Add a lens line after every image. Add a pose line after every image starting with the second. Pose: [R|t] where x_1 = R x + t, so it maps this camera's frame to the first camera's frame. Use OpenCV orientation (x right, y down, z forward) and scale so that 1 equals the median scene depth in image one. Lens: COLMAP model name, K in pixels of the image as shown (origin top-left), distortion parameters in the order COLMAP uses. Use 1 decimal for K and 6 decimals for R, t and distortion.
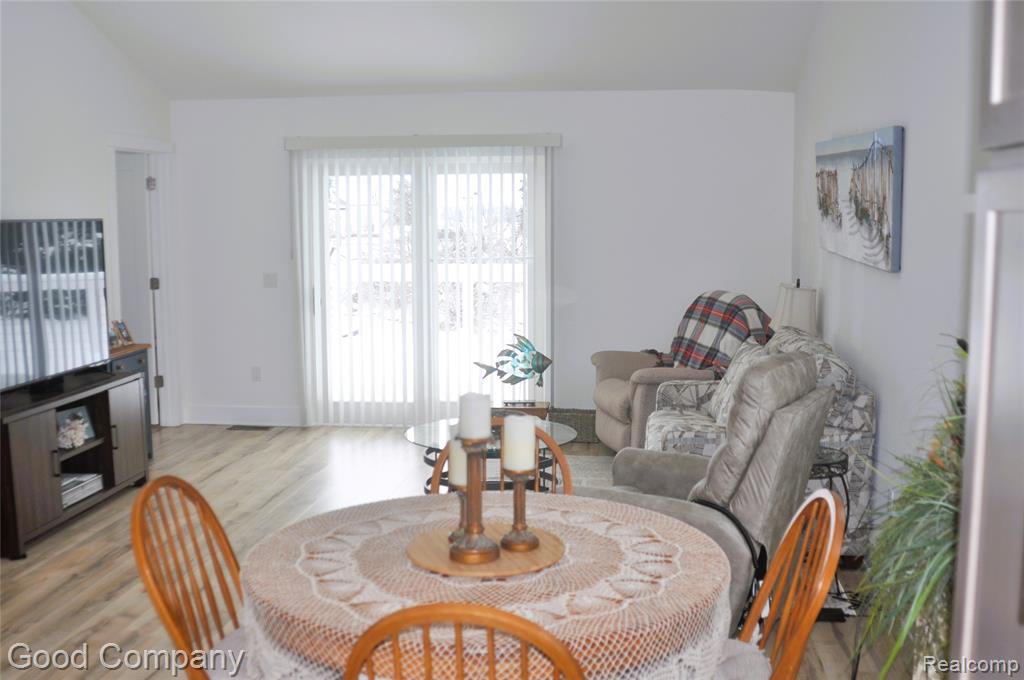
lens RADIAL K [[1098.5, 0, 517.3], [0, 1098.5, 346.1], [0, 0, 1]] dist [-0.119473, 0.000000]
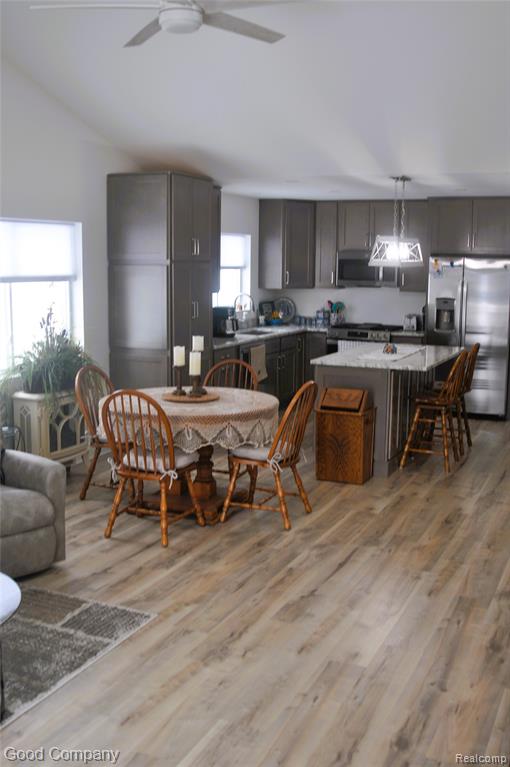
lens RADIAL K [[822.8, 0, 252.5], [0, 822.8, 393.0], [0, 0, 1]] dist [-0.119473, 0.000000]
pose [[-0.950517, -0.055779, 0.305624, -0.355338], [0.030895, 0.961903, 0.271640, -0.166417], [-0.309133, 0.267640, -0.912582, 1.251559]]
